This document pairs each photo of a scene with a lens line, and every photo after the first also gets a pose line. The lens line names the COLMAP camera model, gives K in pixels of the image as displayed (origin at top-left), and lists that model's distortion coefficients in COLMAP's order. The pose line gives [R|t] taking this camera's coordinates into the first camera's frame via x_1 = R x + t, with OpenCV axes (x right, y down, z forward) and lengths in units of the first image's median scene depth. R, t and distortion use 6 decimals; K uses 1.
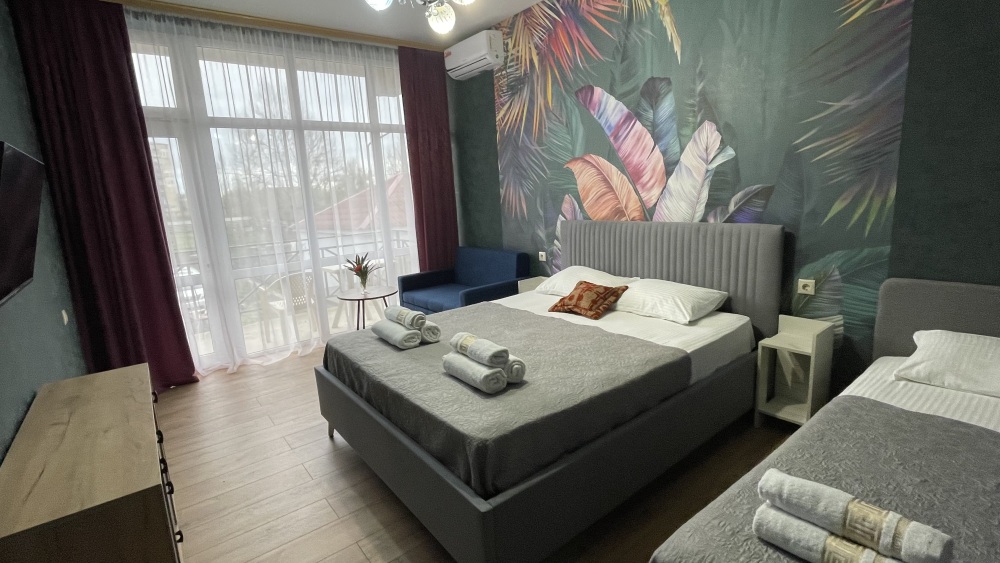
lens RADIAL K [[468.9, 0, 499.8], [0, 468.9, 278.4], [0, 0, 1]] dist [-0.002883, -0.000005]
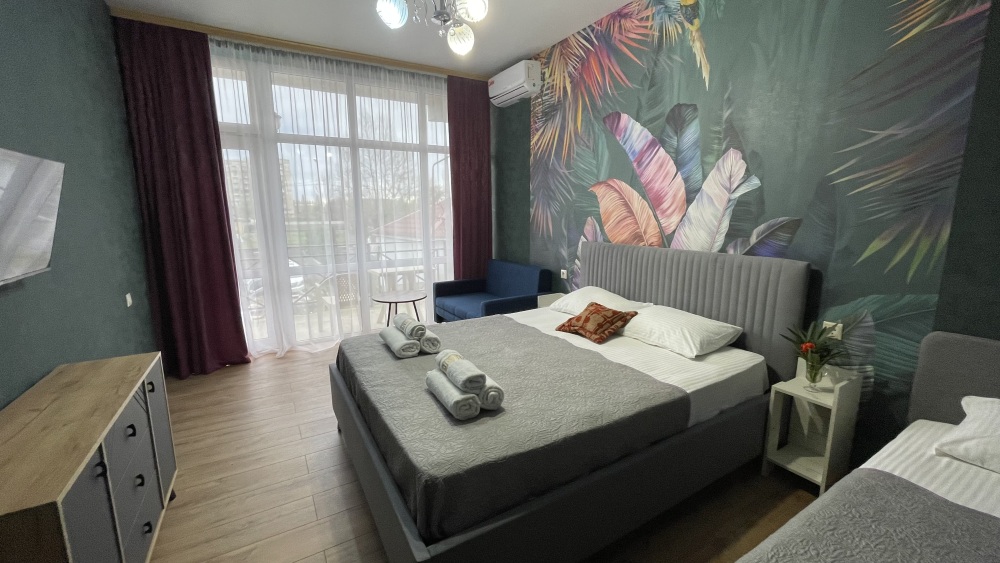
lens RADIAL K [[404.4, 0, 499.3], [0, 404.4, 279.6], [0, 0, 1]] dist [-0.002736, -0.000244]
pose [[0.989737, 0.071625, -0.123658, 0.084913], [-0.073122, 0.997294, -0.007606, -0.024072], [0.122779, 0.016570, 0.992296, 0.113808]]
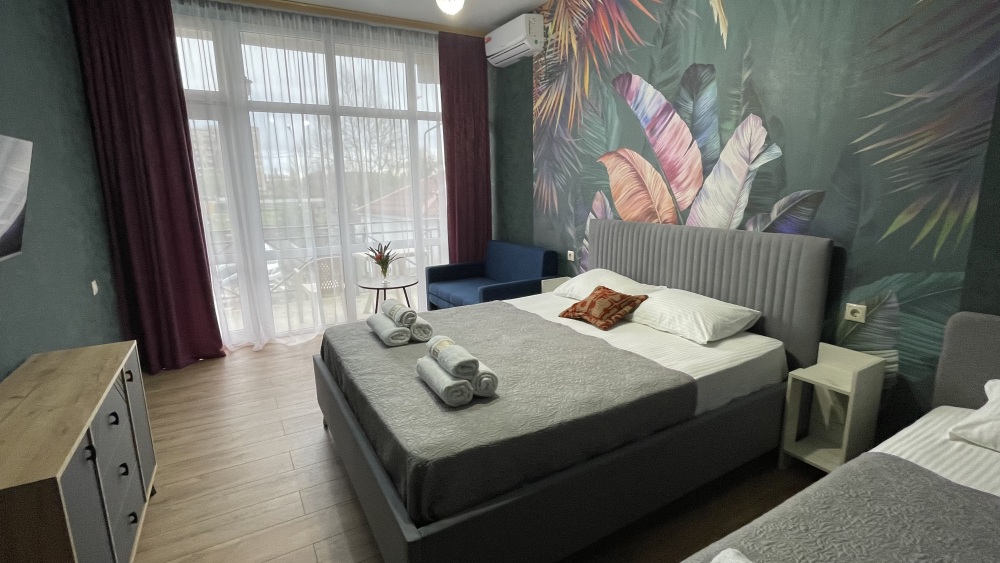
lens RADIAL K [[468.9, 0, 499.7], [0, 468.9, 278.2], [0, 0, 1]] dist [-0.002883, -0.000005]
pose [[0.989100, 0.066279, -0.131483, 0.106940], [-0.063895, 0.997708, 0.022273, -0.019235], [0.132658, -0.013630, 0.991068, 0.064482]]
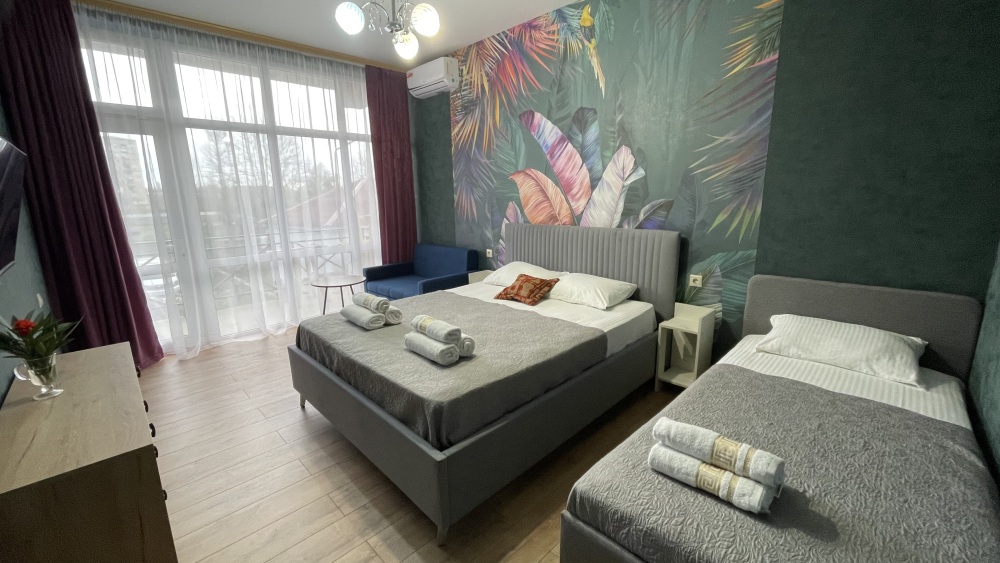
lens RADIAL K [[404.4, 0, 499.3], [0, 404.4, 280.2], [0, 0, 1]] dist [-0.002736, -0.000244]
pose [[0.992941, 0.013423, 0.117848, -0.004735], [-0.015471, 0.999744, 0.016482, 0.005252], [-0.117596, -0.018189, 0.992895, -0.024335]]
